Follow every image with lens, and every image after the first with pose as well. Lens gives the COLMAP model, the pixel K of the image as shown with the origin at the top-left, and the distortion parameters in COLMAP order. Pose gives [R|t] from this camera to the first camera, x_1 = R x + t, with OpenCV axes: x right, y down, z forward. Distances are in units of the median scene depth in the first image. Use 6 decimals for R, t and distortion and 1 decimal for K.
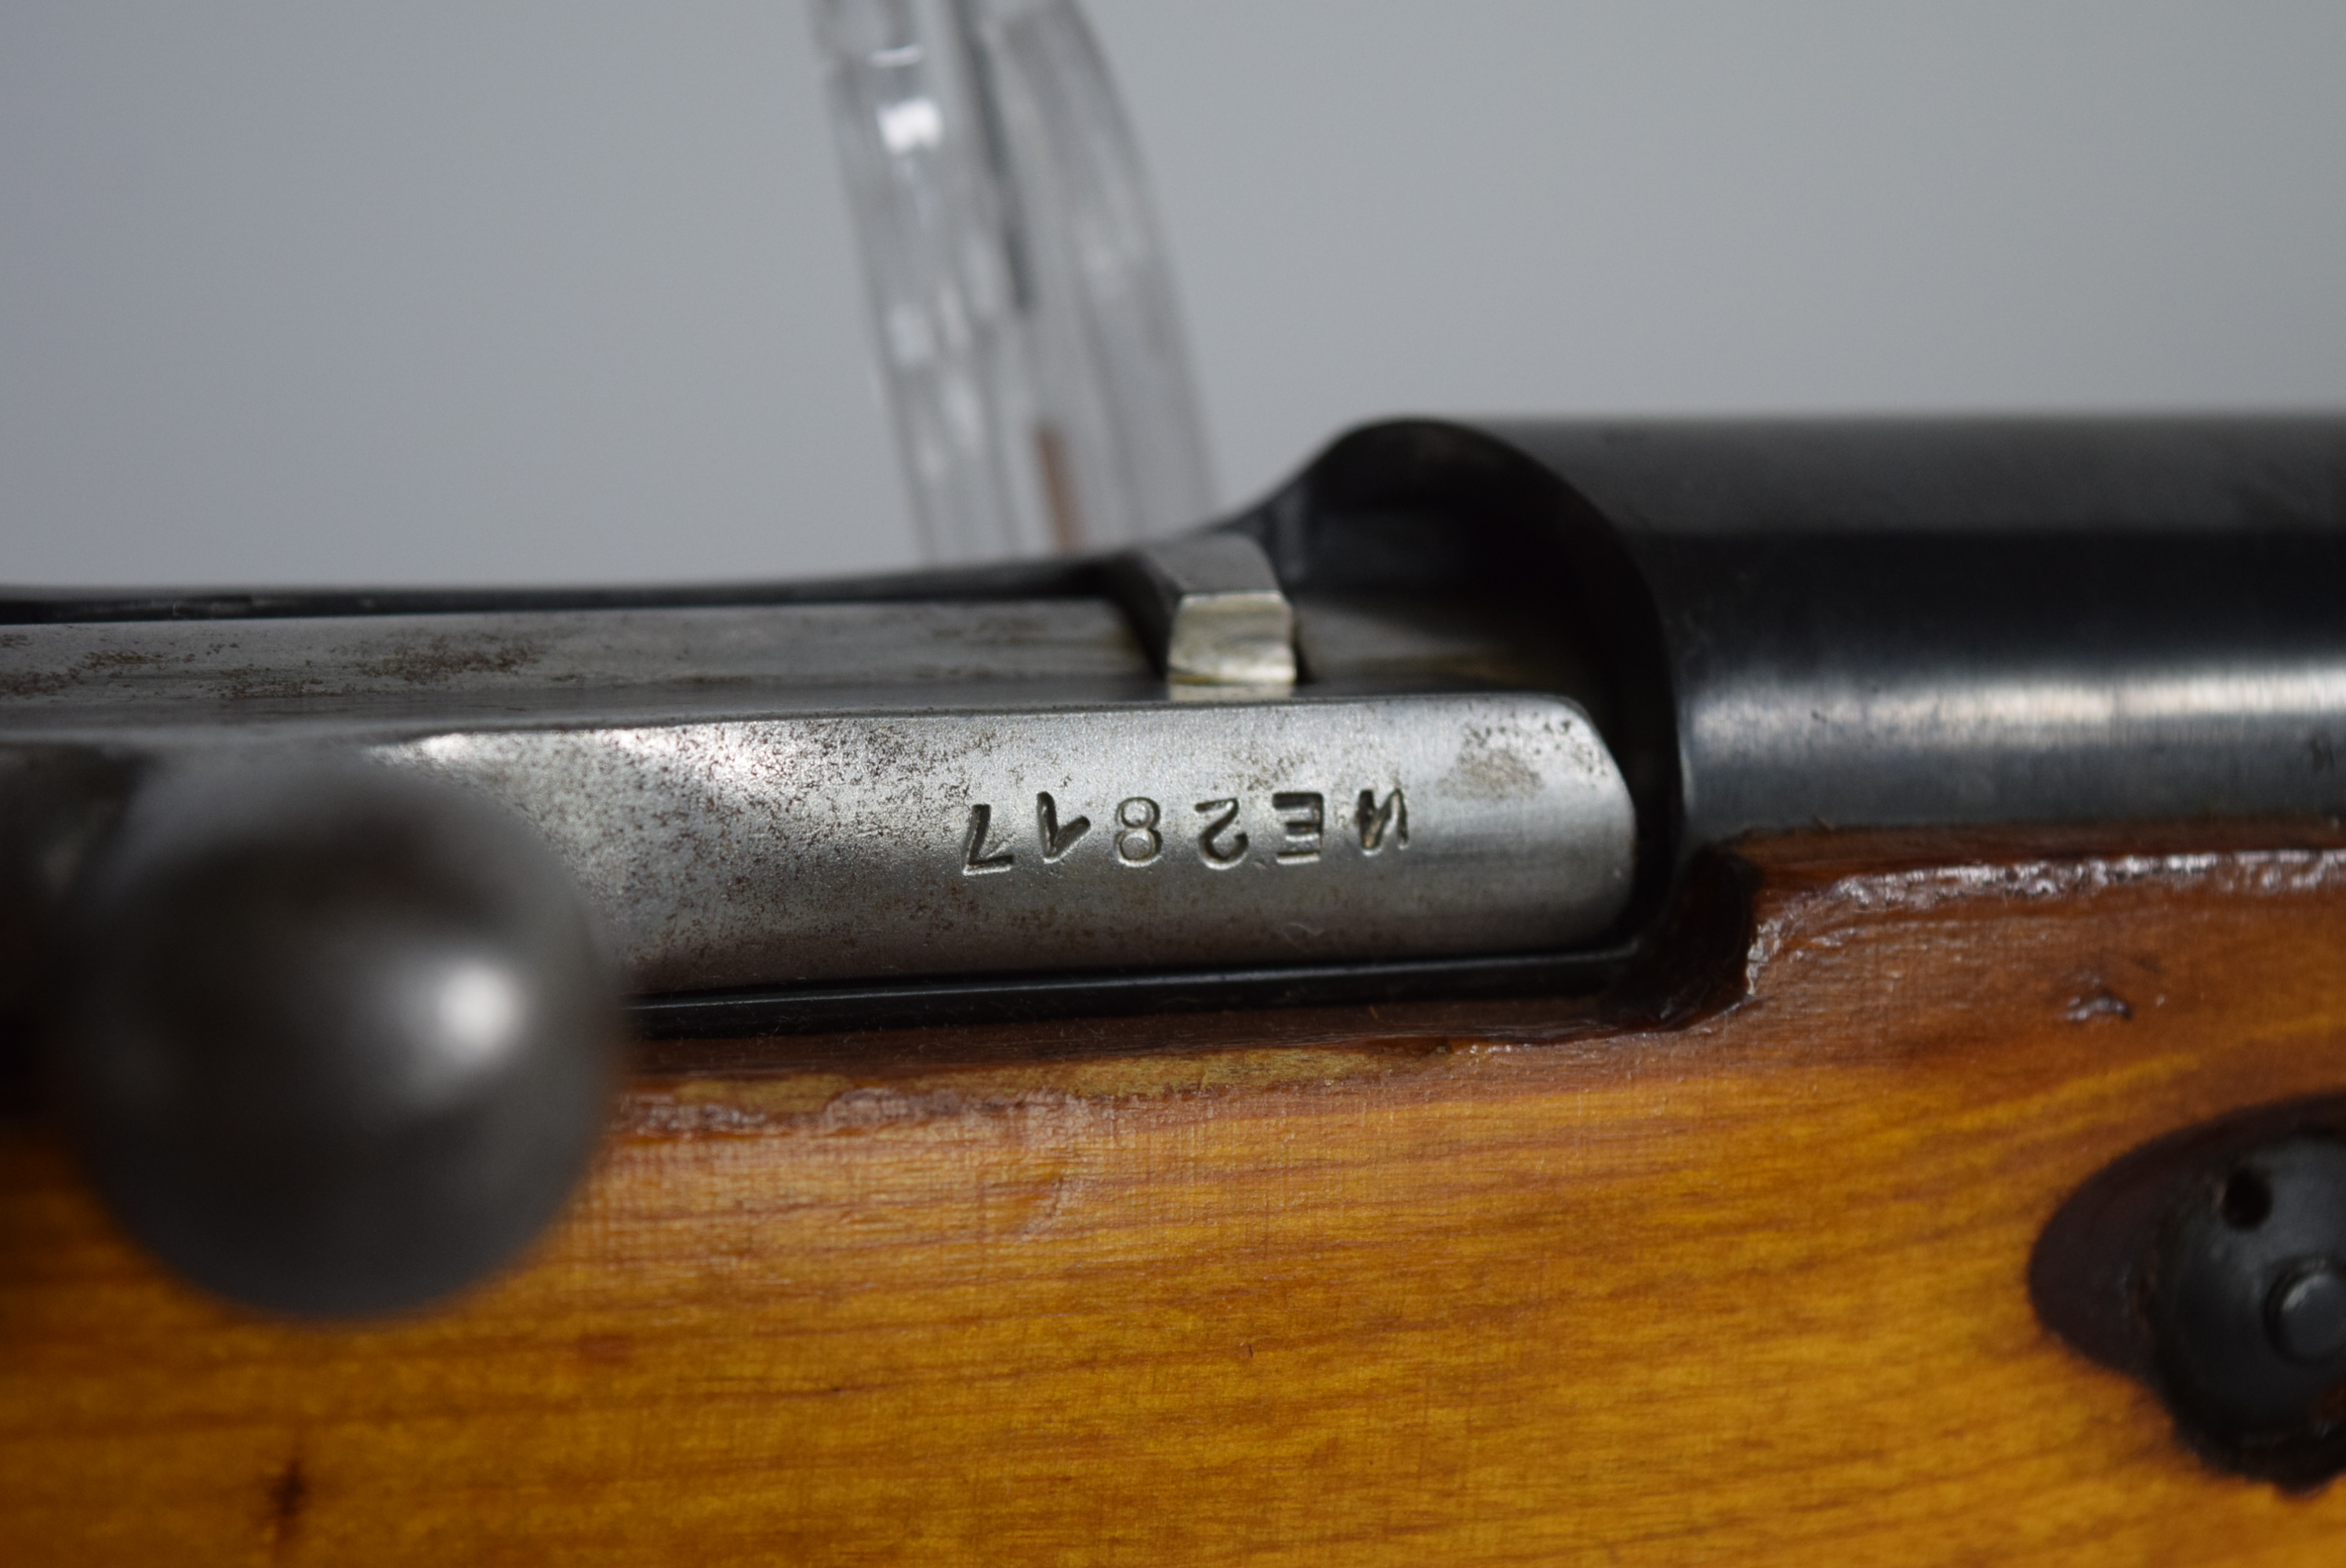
lens RADIAL K [[5237.8, 0, 1173.0], [0, 5237.8, 784.0], [0, 0, 1]] dist [-0.057714, 0.088357]
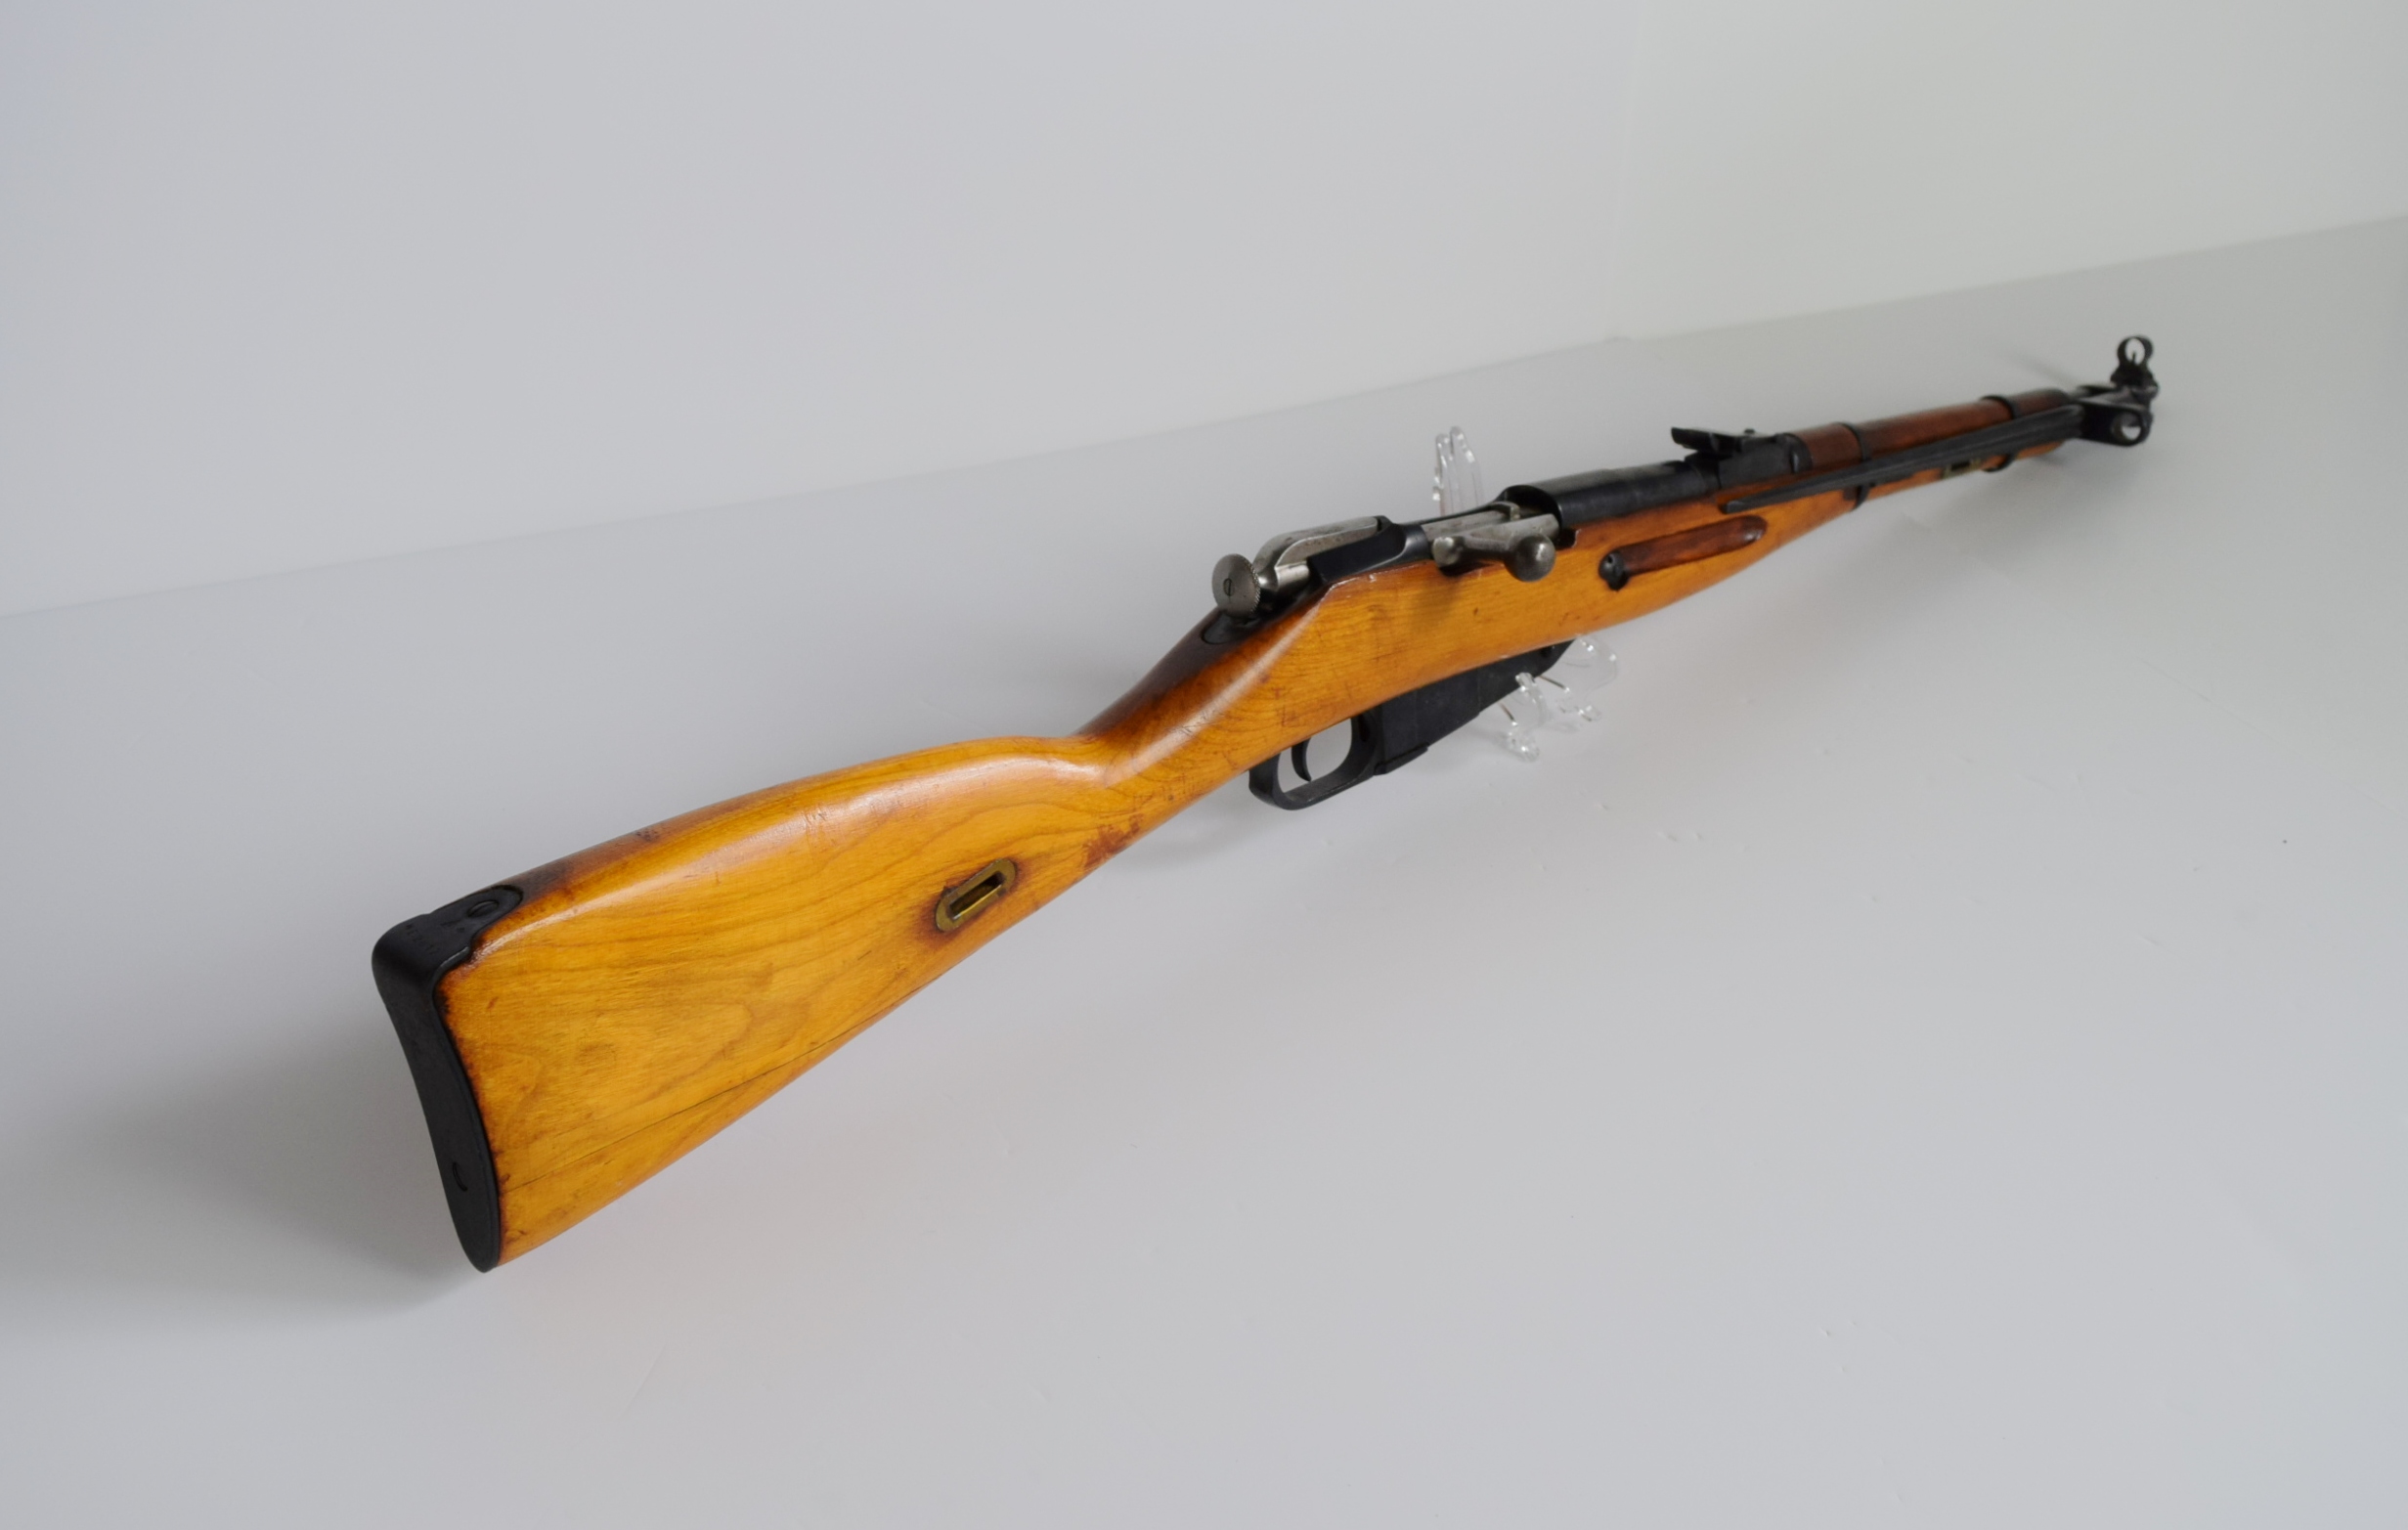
lens RADIAL K [[2196.8, 0, 1204.0], [0, 2196.8, 765.0], [0, 0, 1]] dist [0.004818, 0.002986]
pose [[0.904624, -0.168546, 0.391469, -2.059434], [0.129566, 0.983768, 0.124151, -0.139868], [-0.406040, -0.061588, 0.911778, -2.300262]]
